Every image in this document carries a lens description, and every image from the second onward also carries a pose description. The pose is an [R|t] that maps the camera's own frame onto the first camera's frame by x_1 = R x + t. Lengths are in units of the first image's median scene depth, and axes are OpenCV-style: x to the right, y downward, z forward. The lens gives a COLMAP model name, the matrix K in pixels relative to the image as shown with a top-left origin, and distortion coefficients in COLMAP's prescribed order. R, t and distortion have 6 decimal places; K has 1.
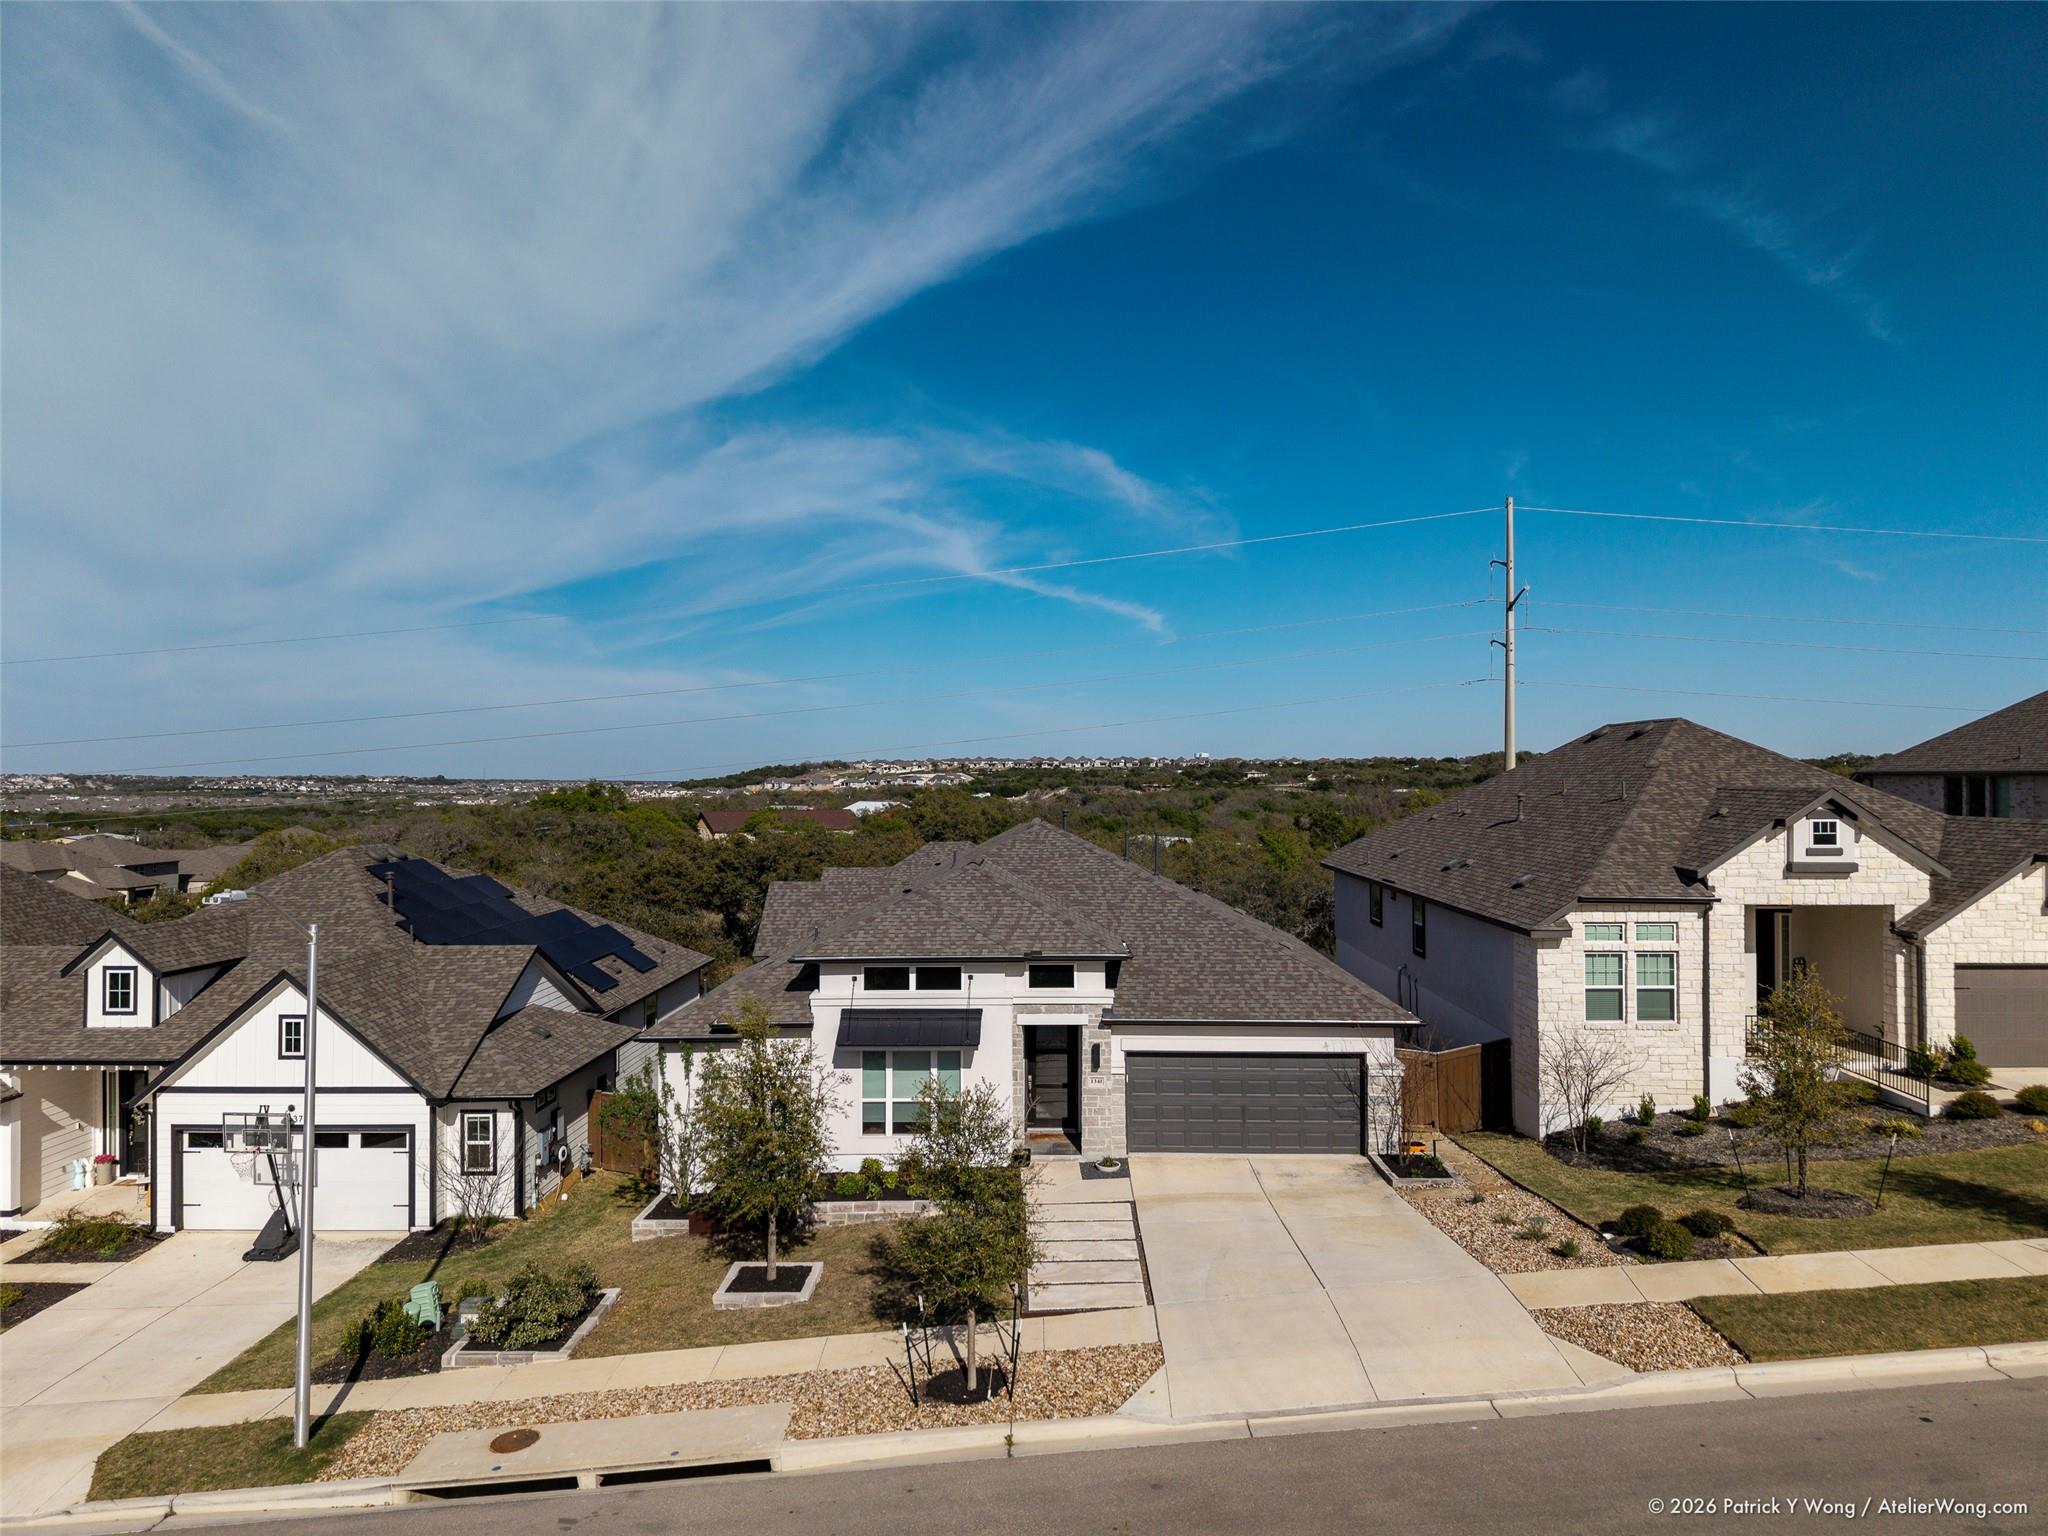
lens RADIAL K [[1379.7, 0, 1024.0], [0, 1379.7, 768.0], [0, 0, 1]] dist [0.022865, -0.021593]
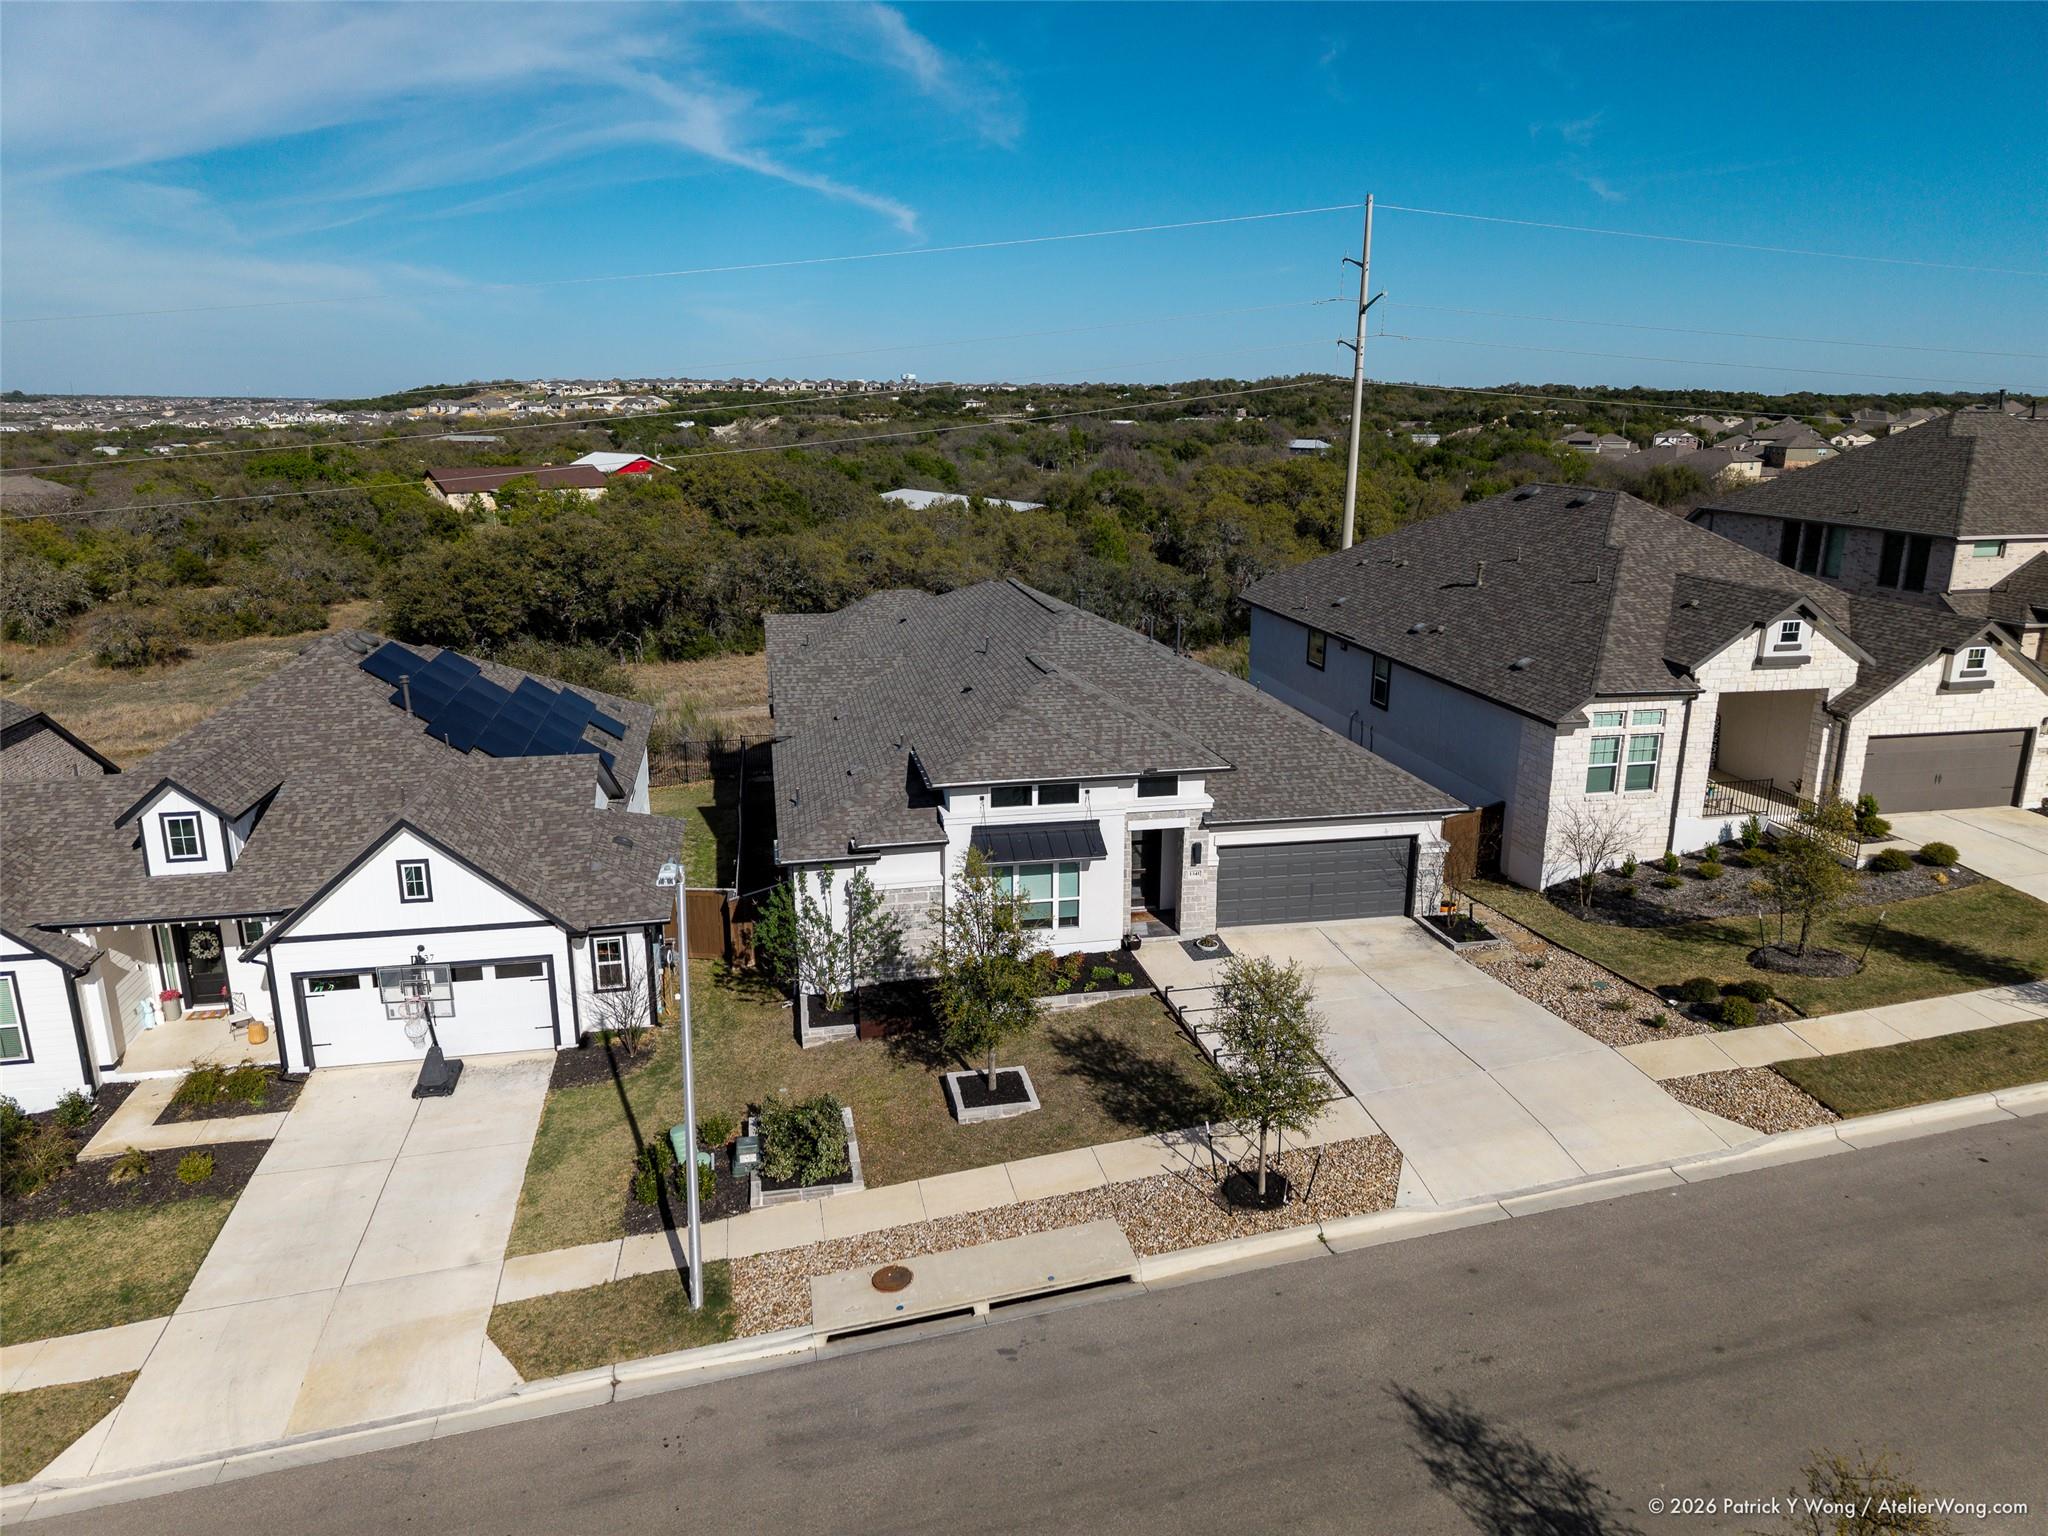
lens RADIAL K [[1379.7, 0, 1024.0], [0, 1379.7, 768.0], [0, 0, 1]] dist [0.022865, -0.021593]
pose [[0.977062, -0.051008, 0.206754, -0.305325], [-0.005847, 0.964098, 0.265481, -0.149333], [-0.212873, -0.260601, 0.941686, 0.000095]]
